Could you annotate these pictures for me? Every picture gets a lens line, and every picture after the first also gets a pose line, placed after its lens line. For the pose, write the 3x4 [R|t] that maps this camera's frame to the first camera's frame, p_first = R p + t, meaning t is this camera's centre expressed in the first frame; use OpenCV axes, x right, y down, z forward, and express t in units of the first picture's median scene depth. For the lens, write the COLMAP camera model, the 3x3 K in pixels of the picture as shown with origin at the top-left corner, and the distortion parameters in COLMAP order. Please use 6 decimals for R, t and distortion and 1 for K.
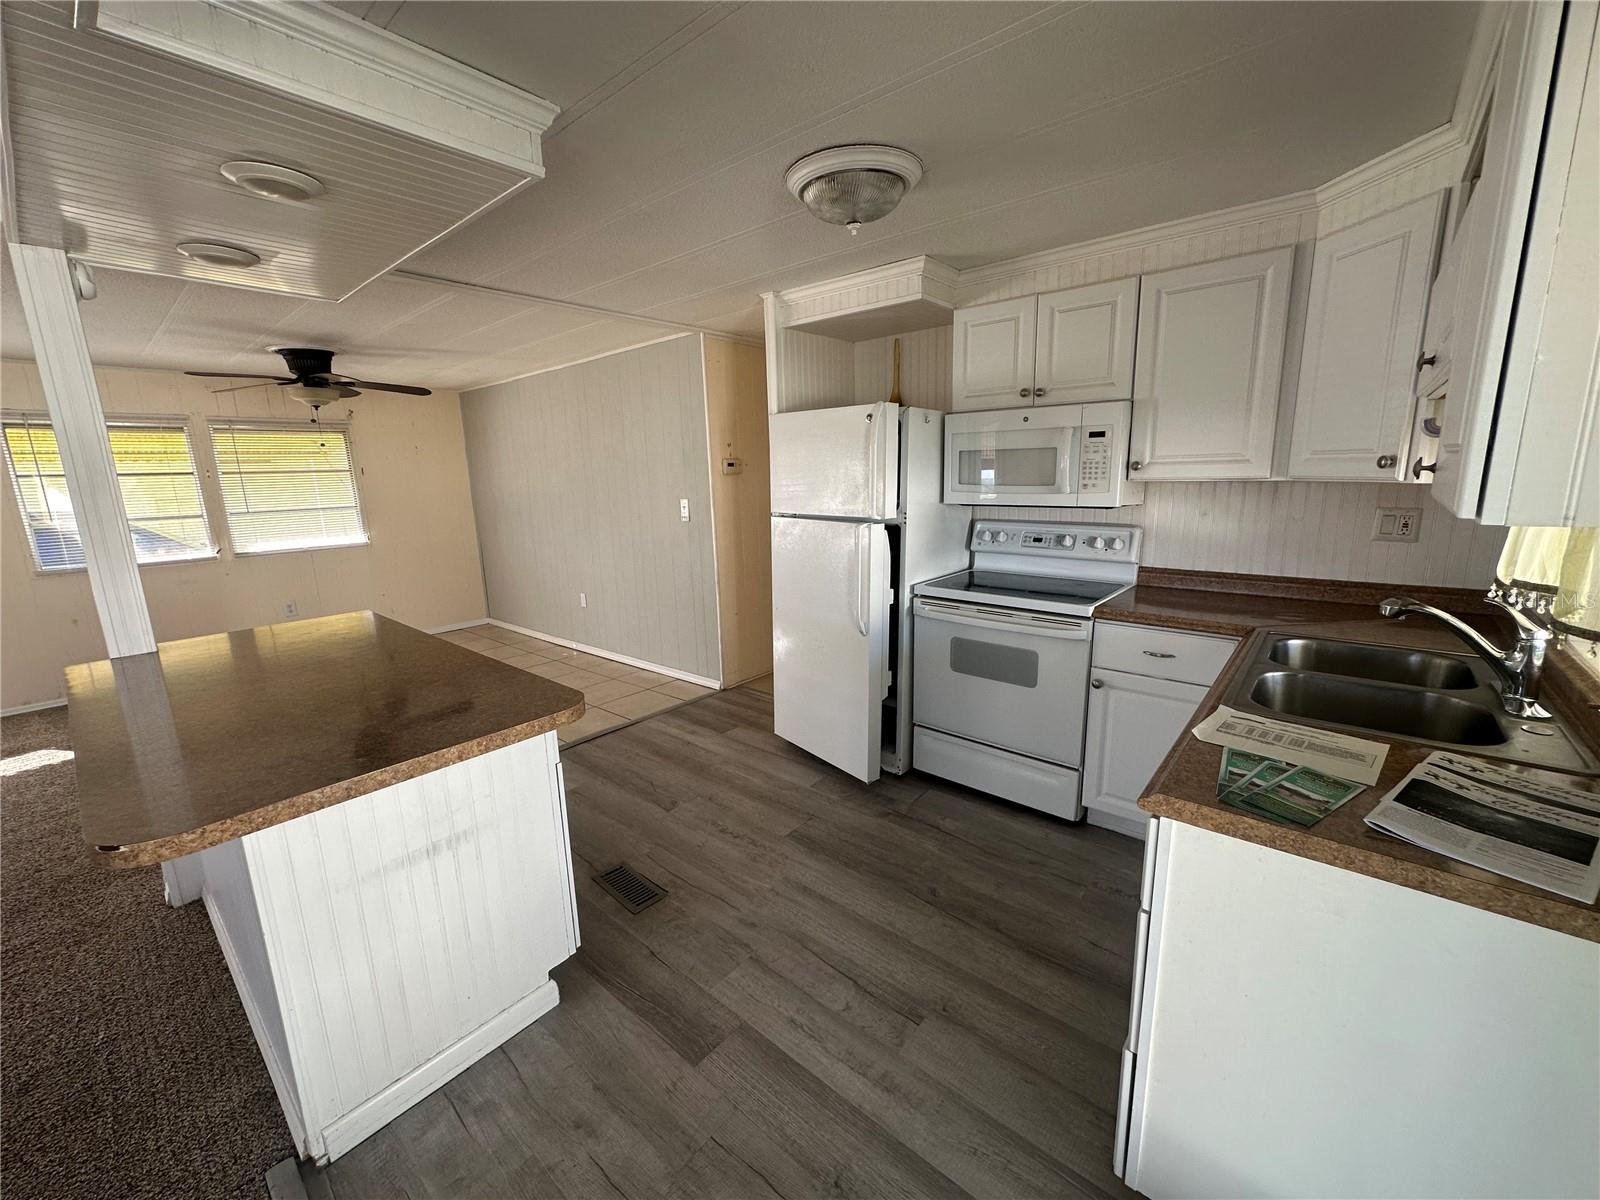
lens RADIAL K [[639.5, 0, 801.7], [0, 639.5, 597.0], [0, 0, 1]] dist [-0.002873, 0.000249]
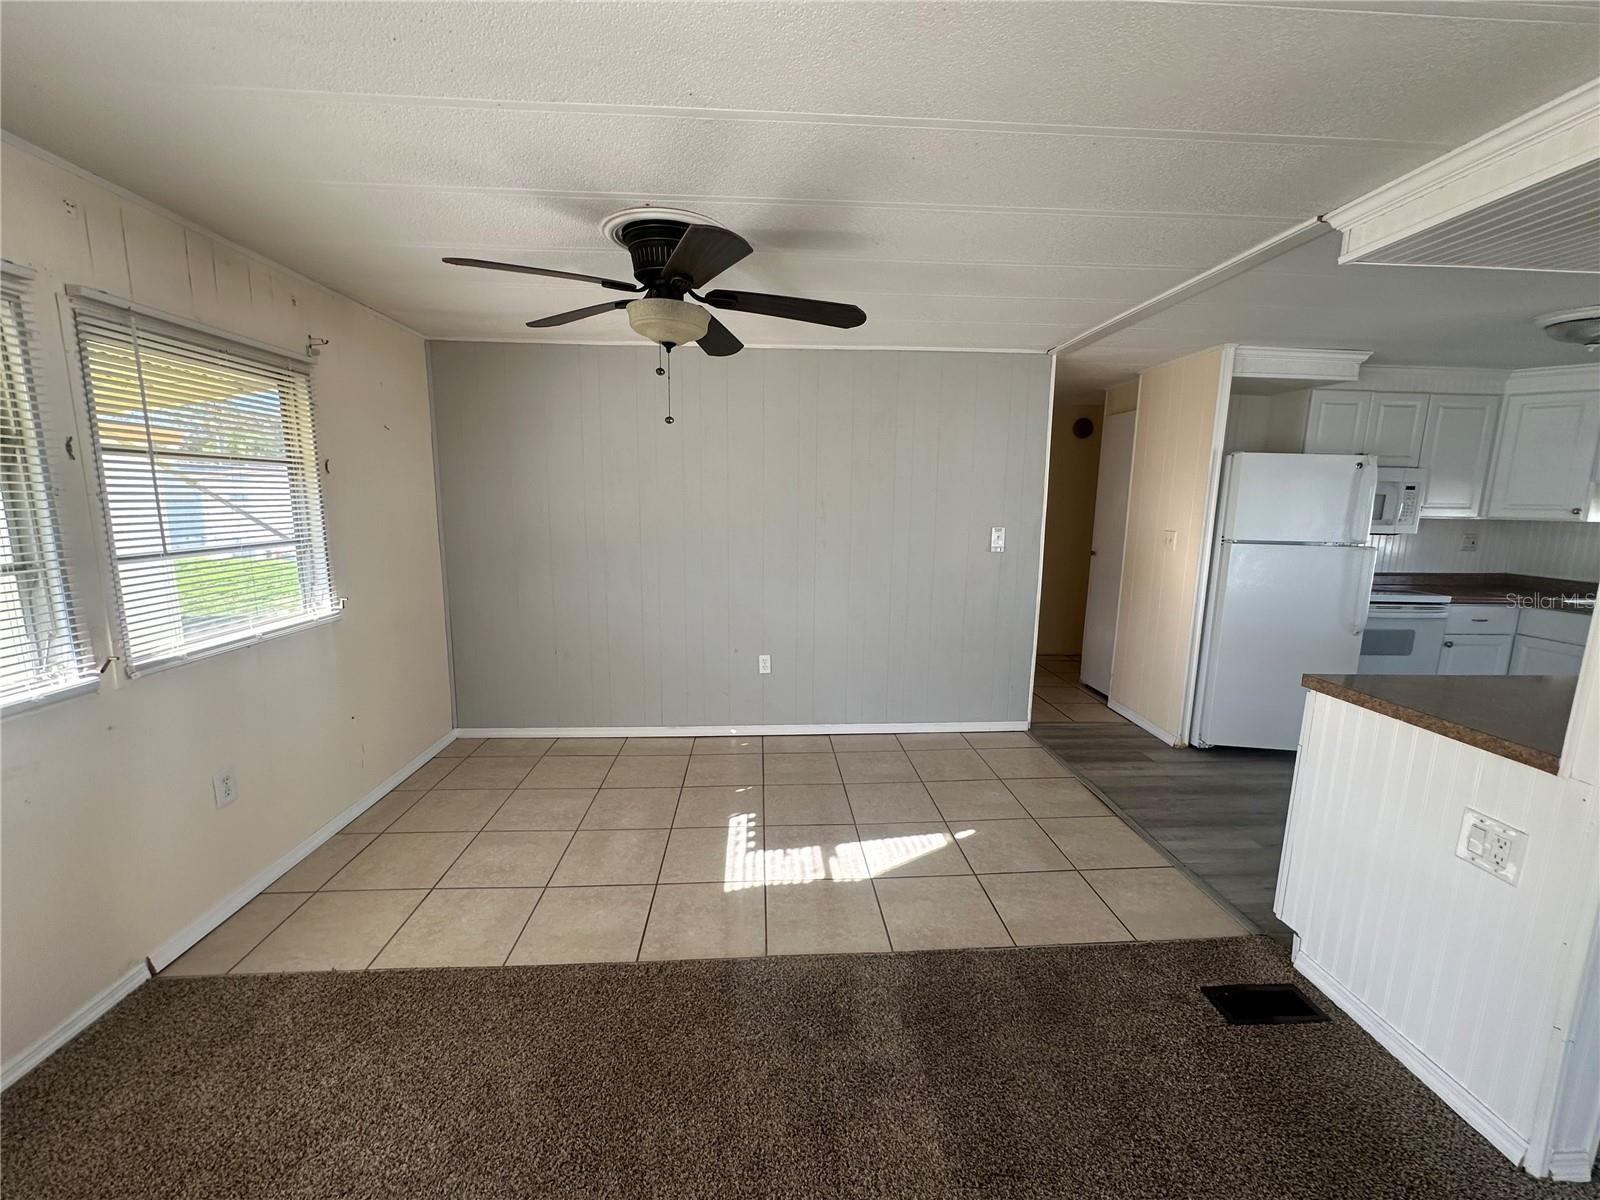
lens RADIAL K [[635.0, 0, 801.4], [0, 635.0, 597.3], [0, 0, 1]] dist [-0.001994, -0.000289]
pose [[0.716762, -0.069905, 0.693805, -1.574169], [0.103385, 0.994620, -0.006592, -0.121265], [-0.689611, 0.076454, 0.720133, 0.856412]]
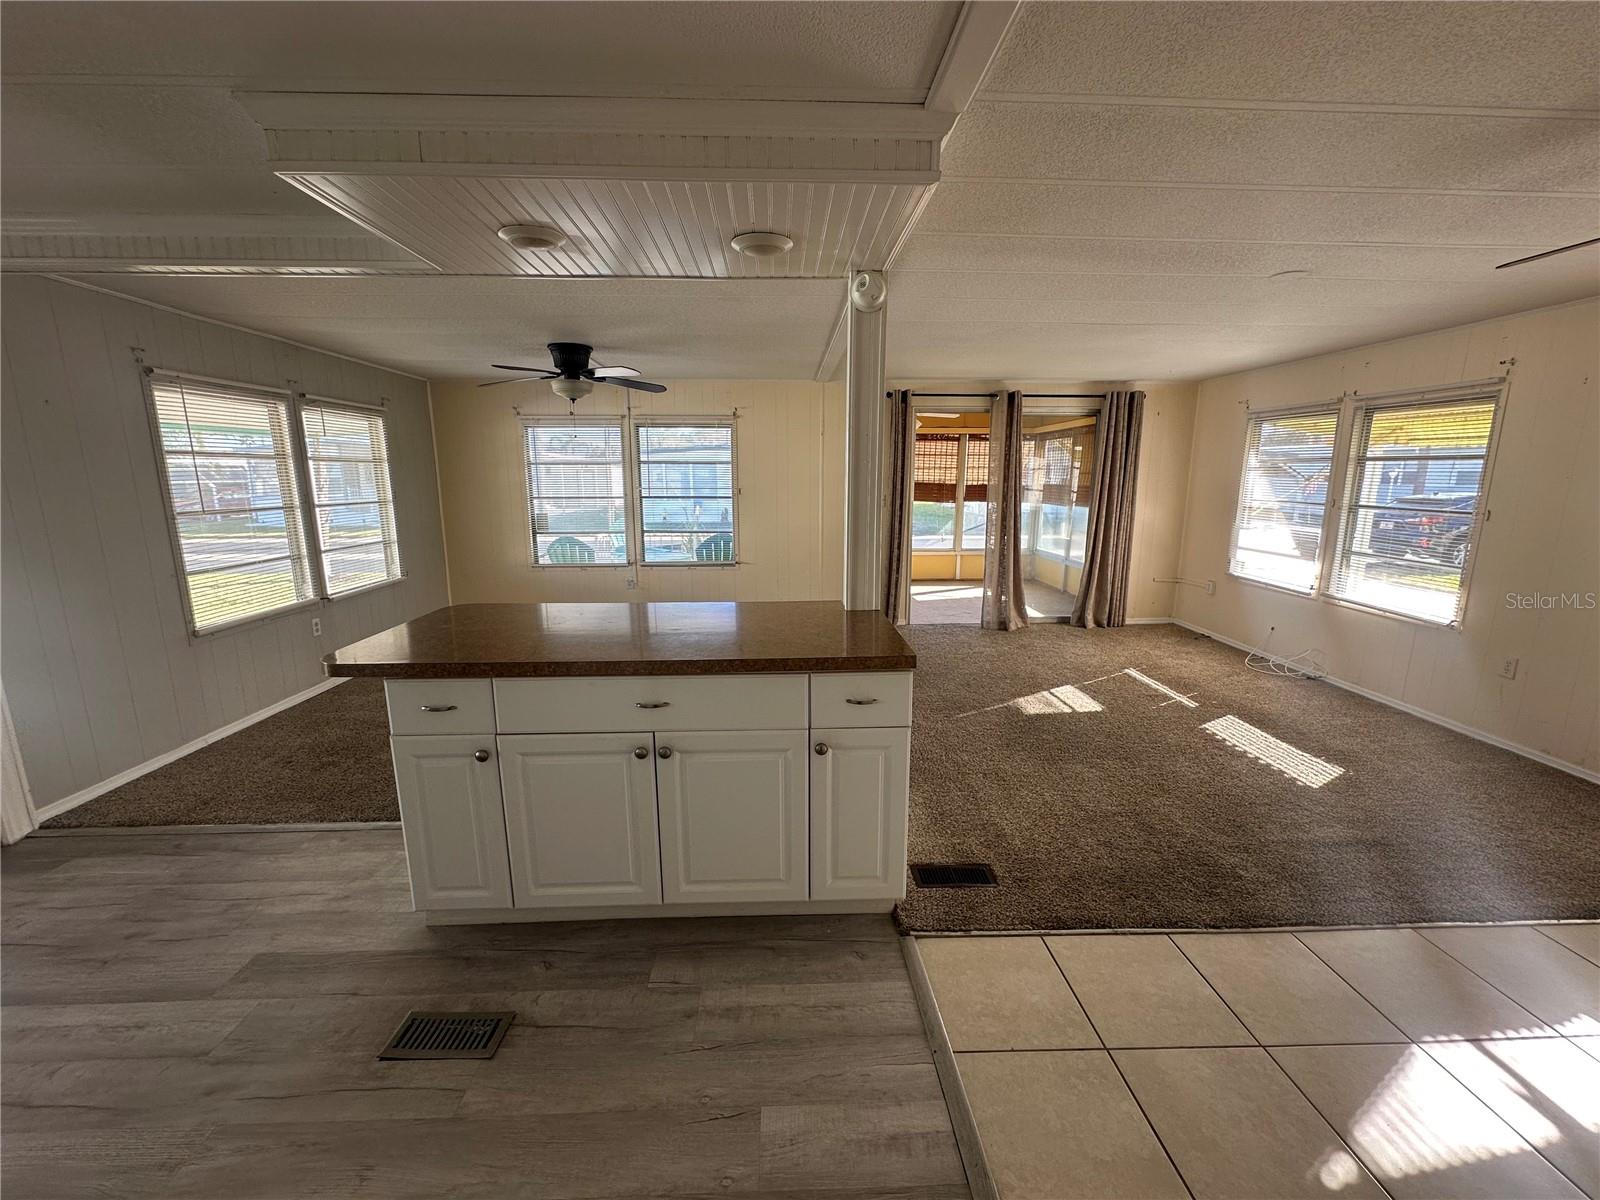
lens RADIAL K [[639.5, 0, 801.7], [0, 639.5, 597.0], [0, 0, 1]] dist [-0.002873, 0.000249]
pose [[-0.732070, 0.153125, -0.663797, -0.133925], [-0.120184, 0.930095, 0.347101, -0.262758], [0.670544, 0.333880, -0.662491, 1.337901]]
